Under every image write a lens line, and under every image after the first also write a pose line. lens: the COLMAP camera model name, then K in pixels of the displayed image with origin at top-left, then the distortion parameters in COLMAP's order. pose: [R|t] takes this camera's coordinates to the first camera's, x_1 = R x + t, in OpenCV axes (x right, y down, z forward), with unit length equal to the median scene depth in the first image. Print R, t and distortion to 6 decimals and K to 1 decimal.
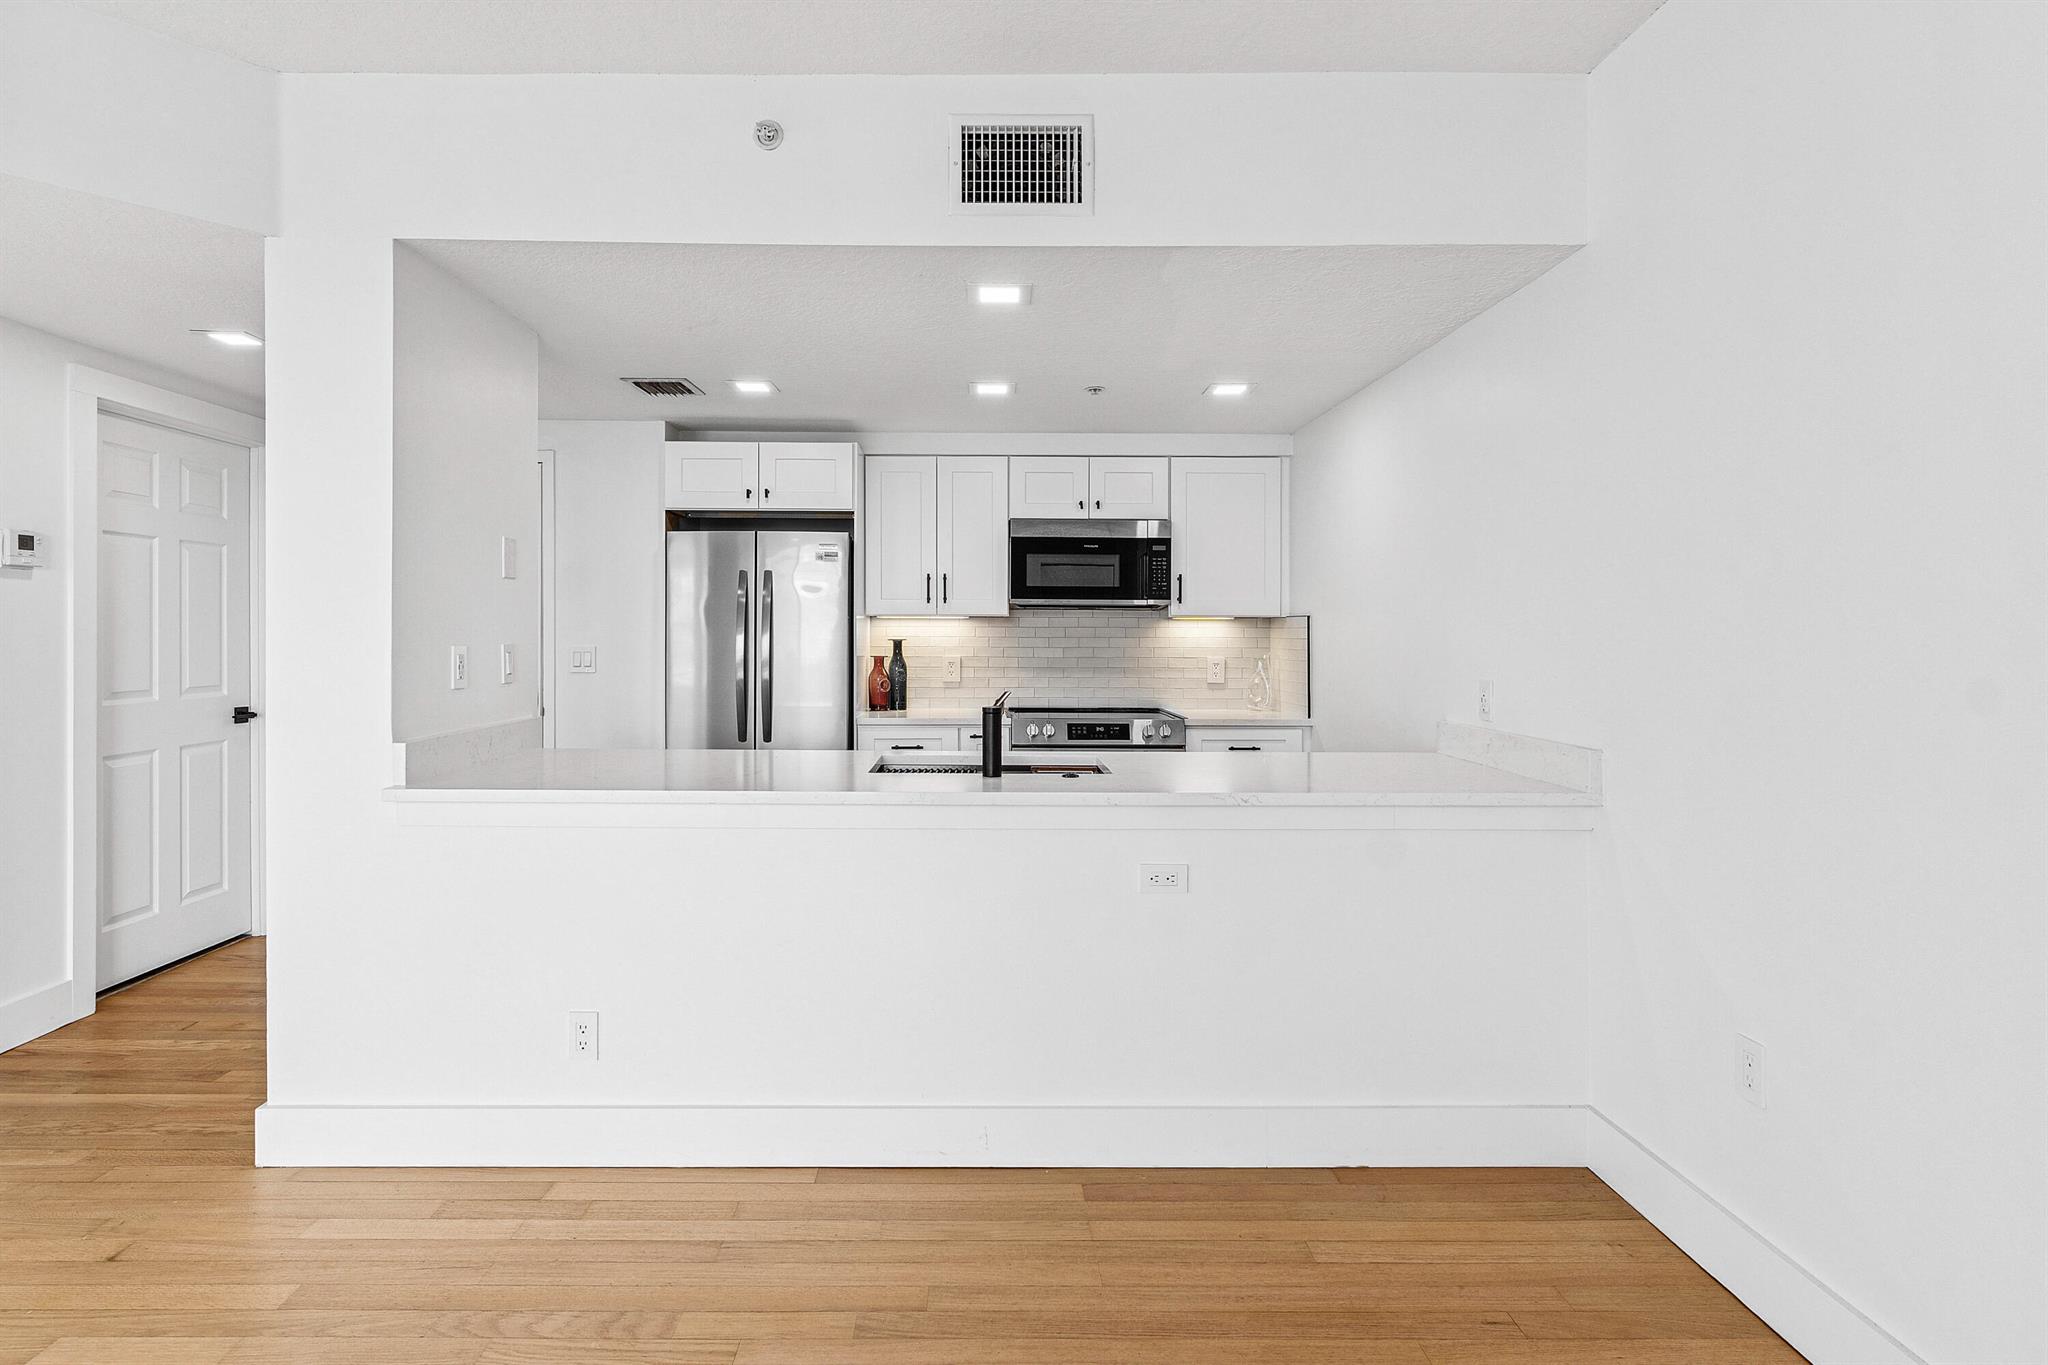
lens RADIAL K [[1036.2, 0, 977.4], [0, 1036.2, 635.0], [0, 0, 1]] dist [0.002041, 0.000610]
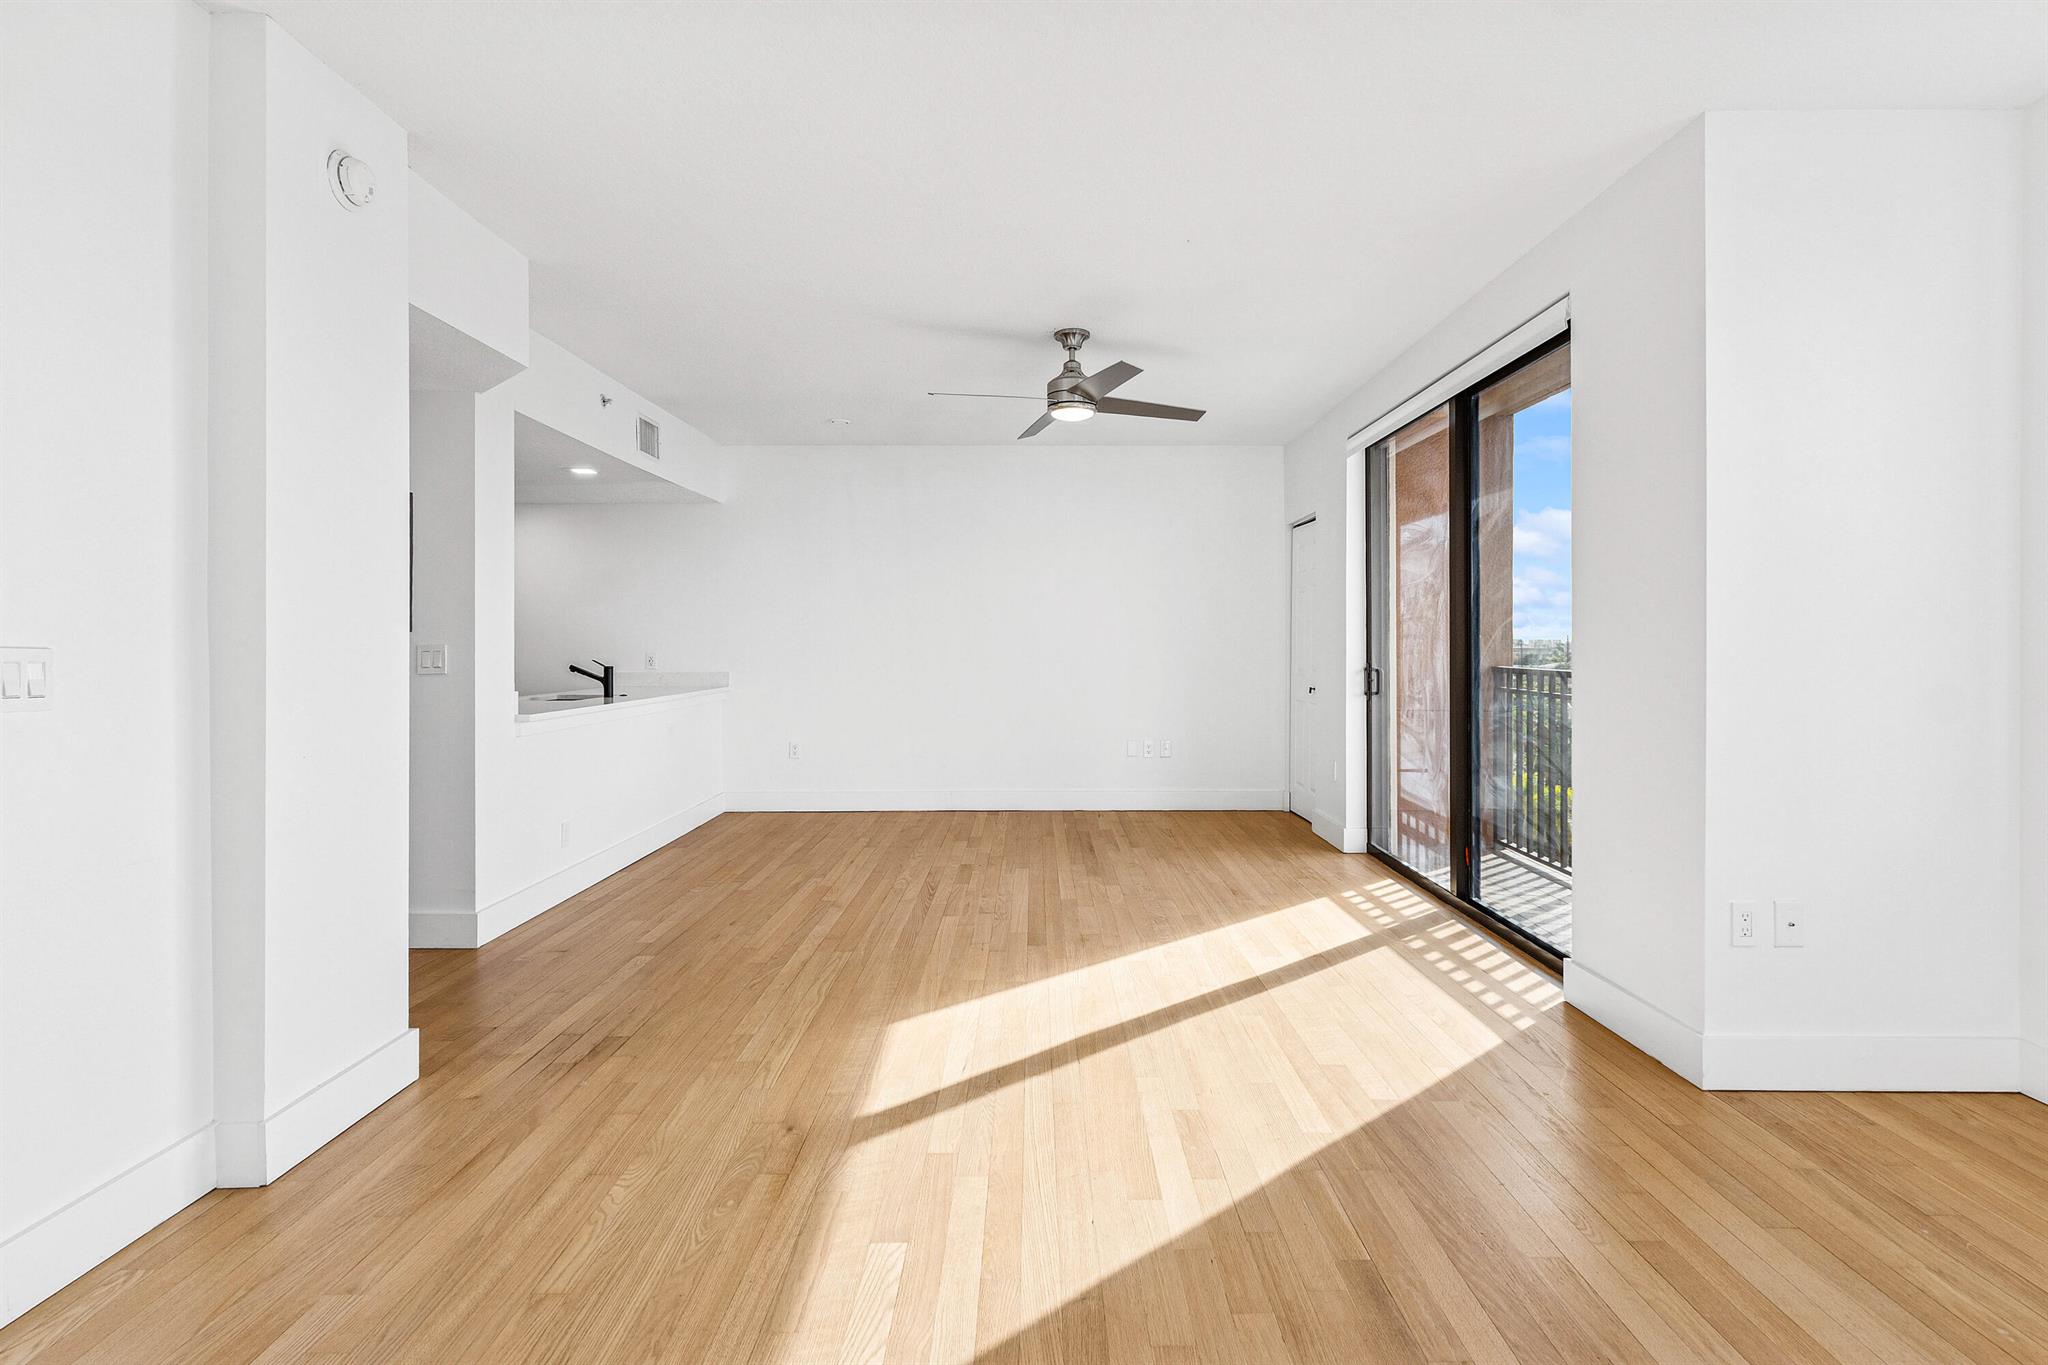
lens RADIAL K [[1002.0, 0, 1023.6], [0, 1002.0, 652.4], [0, 0, 1]] dist [0.003046, 0.000901]
pose [[0.011961, -0.012182, 0.999854, -1.269819], [0.004173, 0.999918, 0.012133, 0.010987], [-0.999920, 0.004028, 0.012011, 0.055287]]
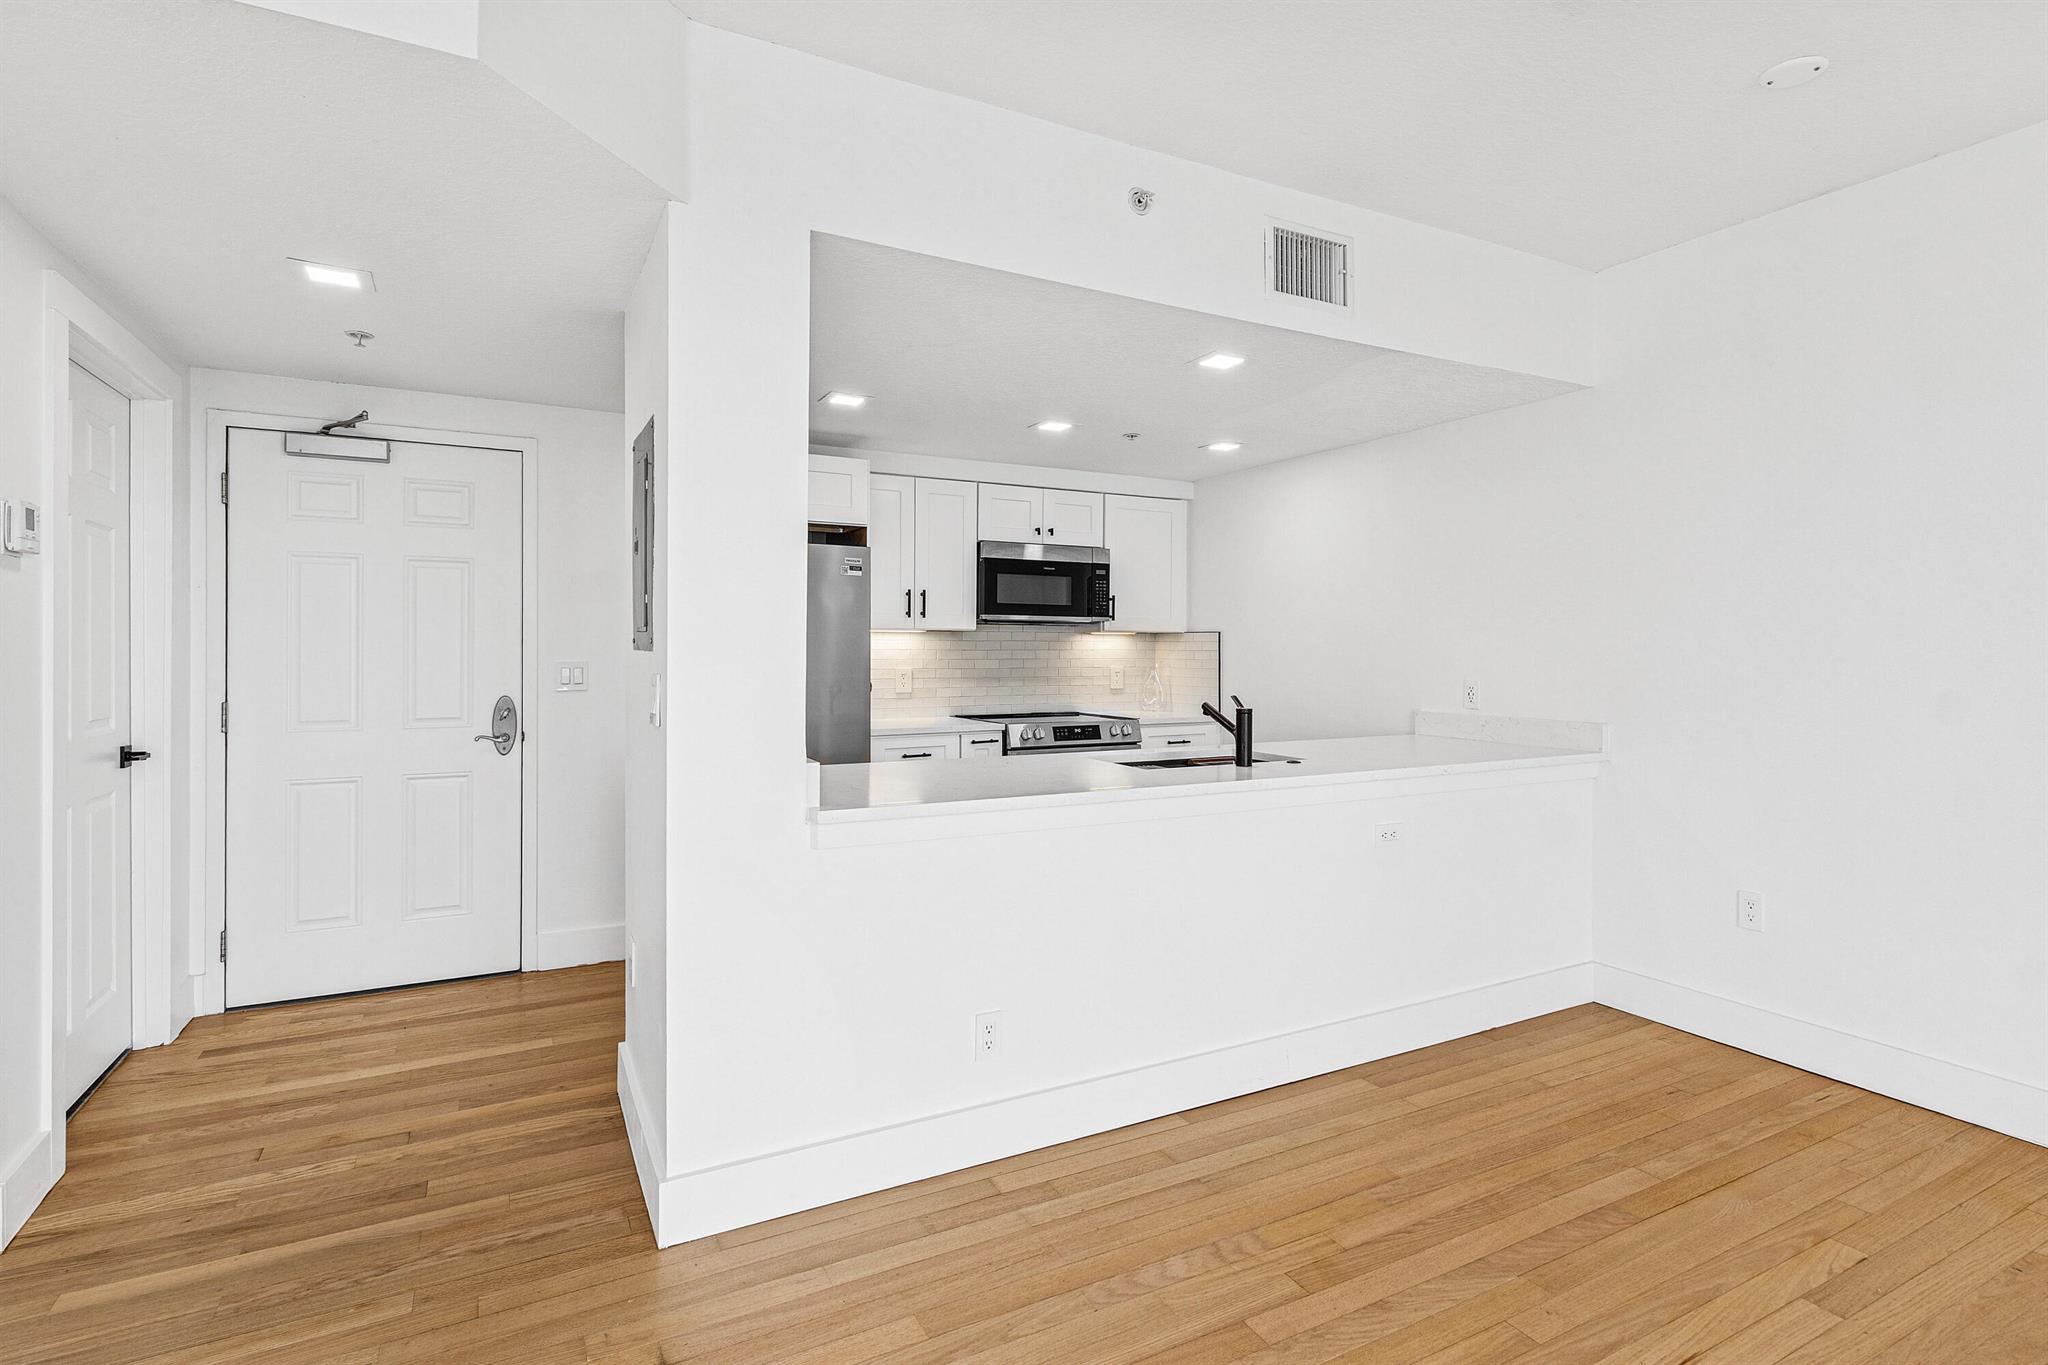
lens RADIAL K [[1003.4, 0, 1029.7], [0, 1003.4, 644.3], [0, 0, 1]] dist [0.002827, 0.001261]
pose [[0.885476, 0.000050, 0.464685, -0.448621], [0.002064, 0.999990, -0.004042, 0.000669], [-0.464681, 0.004538, 0.885467, 0.051258]]
